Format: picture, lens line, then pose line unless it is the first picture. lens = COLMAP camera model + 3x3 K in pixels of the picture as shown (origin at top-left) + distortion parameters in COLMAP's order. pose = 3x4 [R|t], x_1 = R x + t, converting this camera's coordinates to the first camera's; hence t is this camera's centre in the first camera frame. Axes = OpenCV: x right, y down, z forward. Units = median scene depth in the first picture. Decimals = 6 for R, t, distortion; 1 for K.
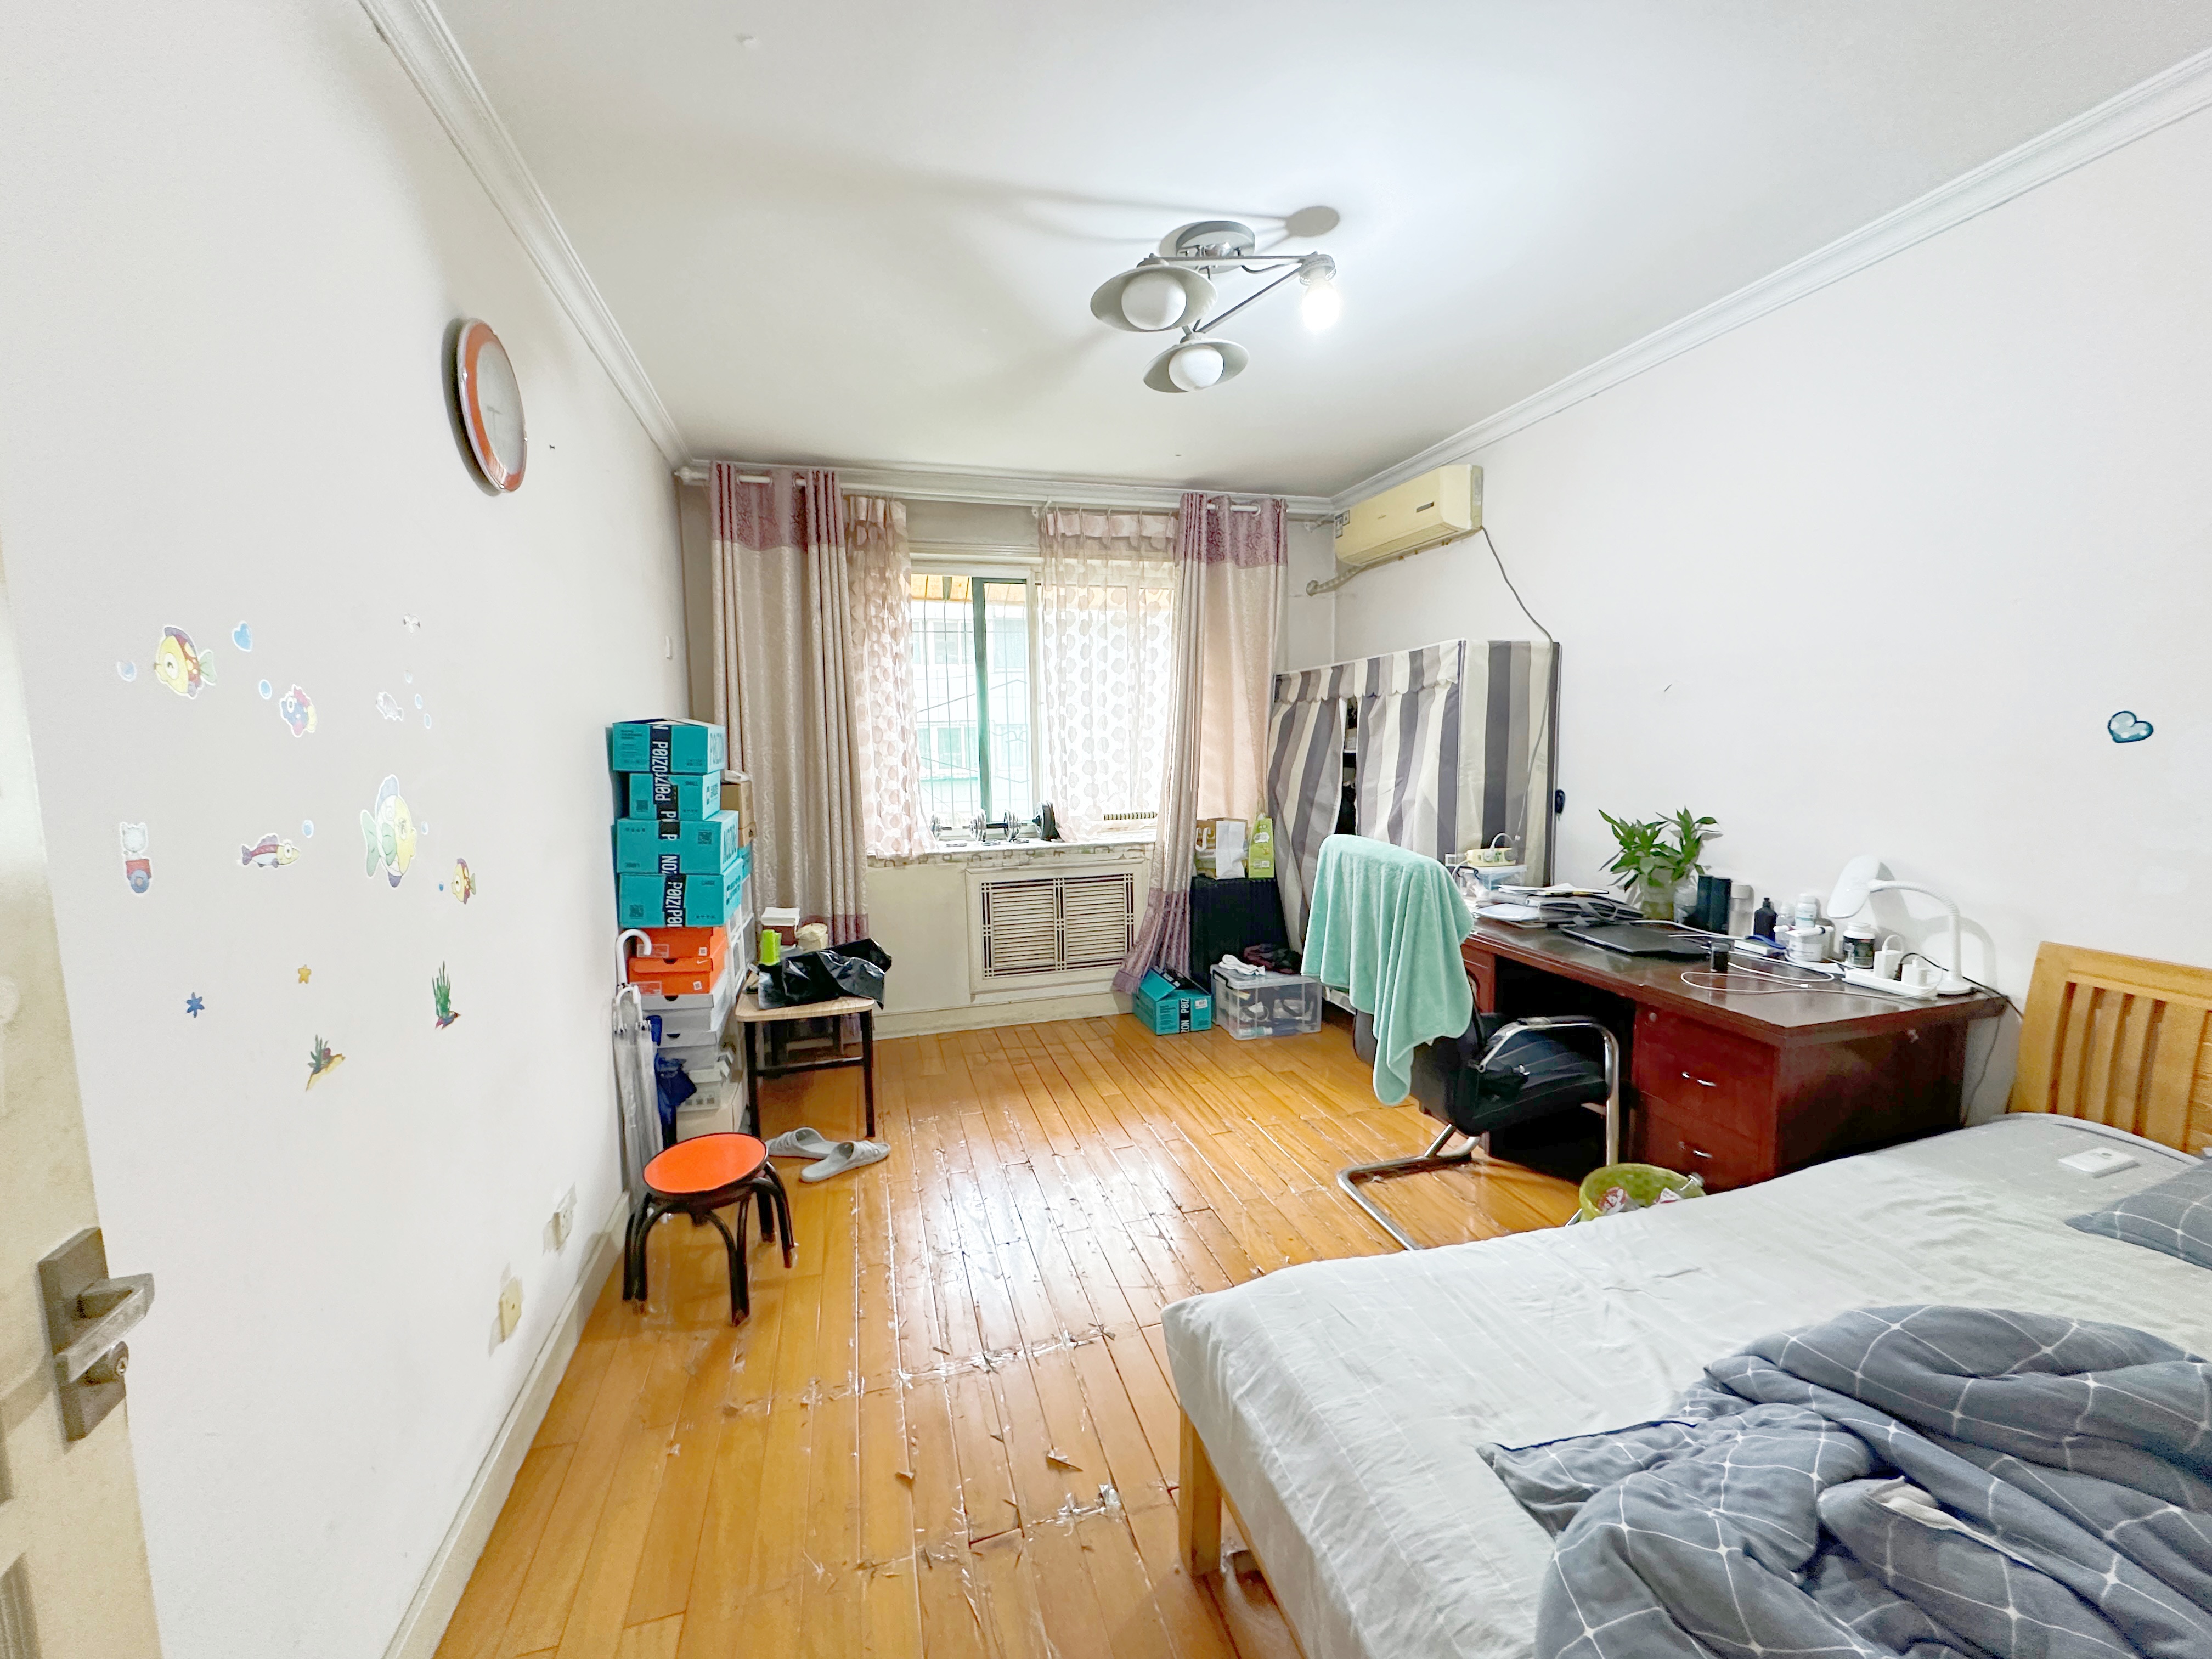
lens RADIAL K [[882.3, 0, 1103.3], [0, 882.3, 836.3], [0, 0, 1]] dist [-0.003434, -0.000123]
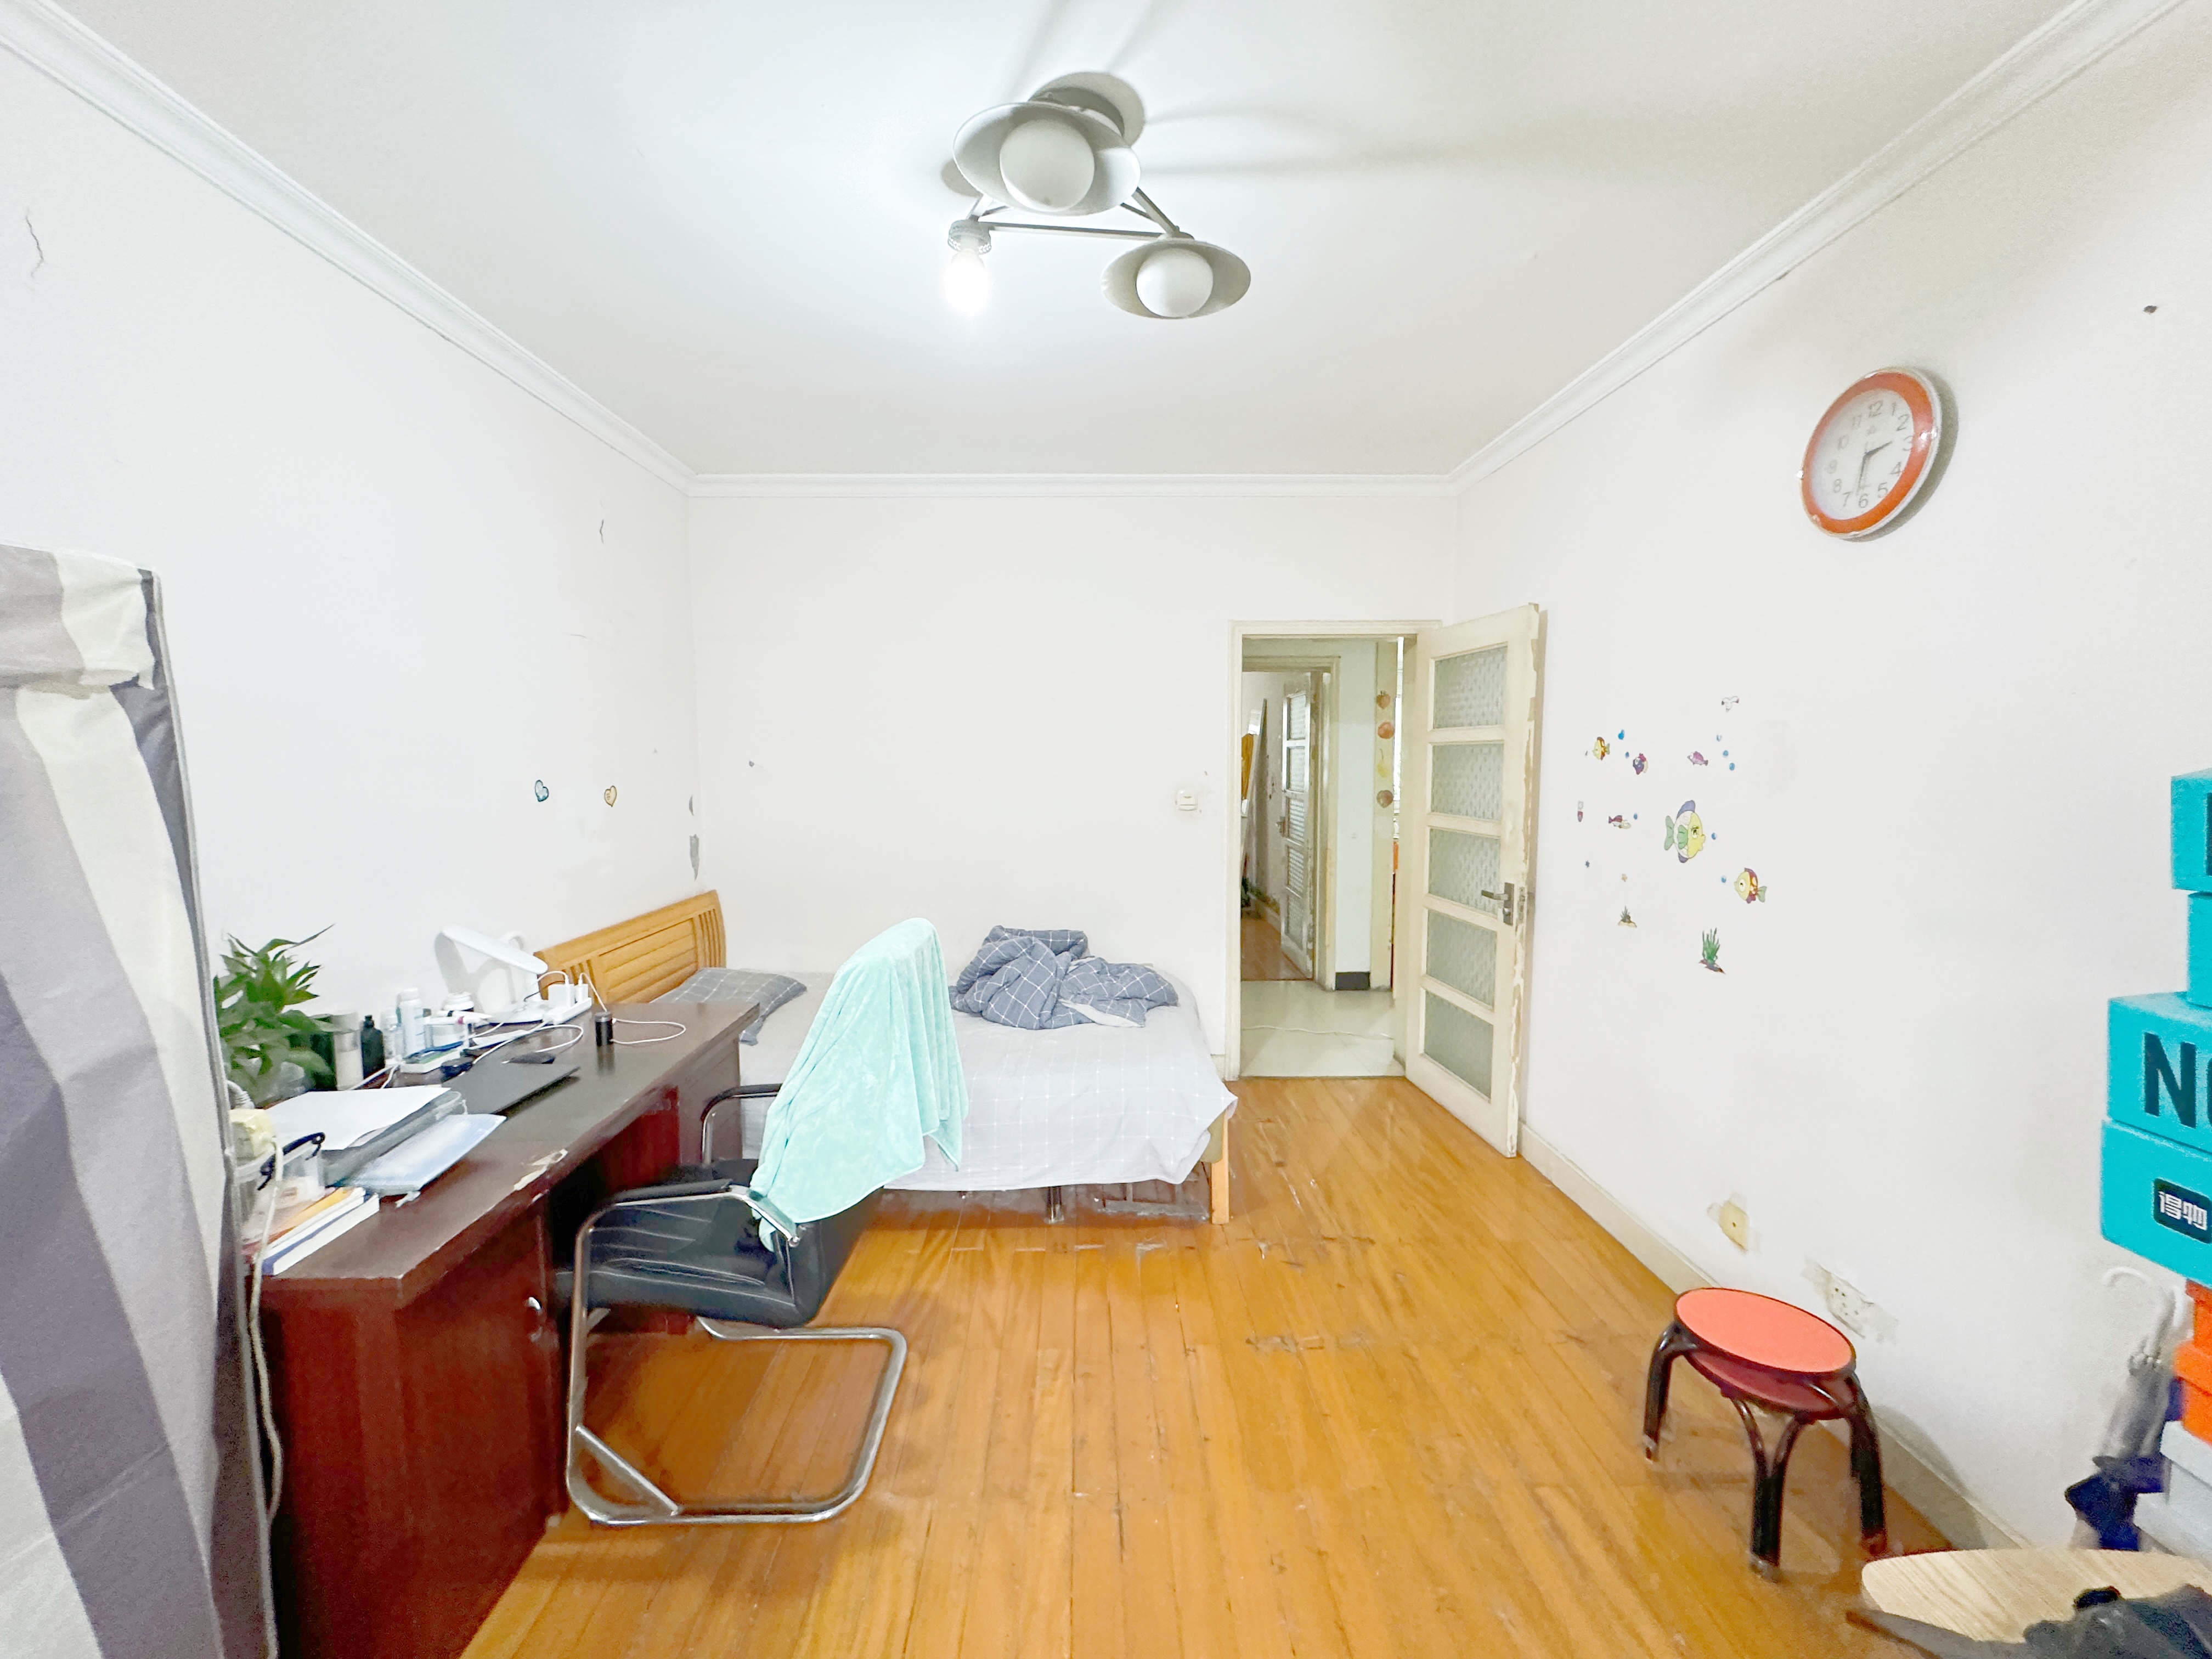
lens RADIAL K [[882.3, 0, 1099.0], [0, 882.3, 839.6], [0, 0, 1]] dist [-0.003434, -0.000123]
pose [[-0.972180, -0.001712, 0.234229, -0.084674], [0.047316, 0.977923, 0.203536, -0.355175], [-0.229407, 0.208957, -0.950636, 2.615770]]
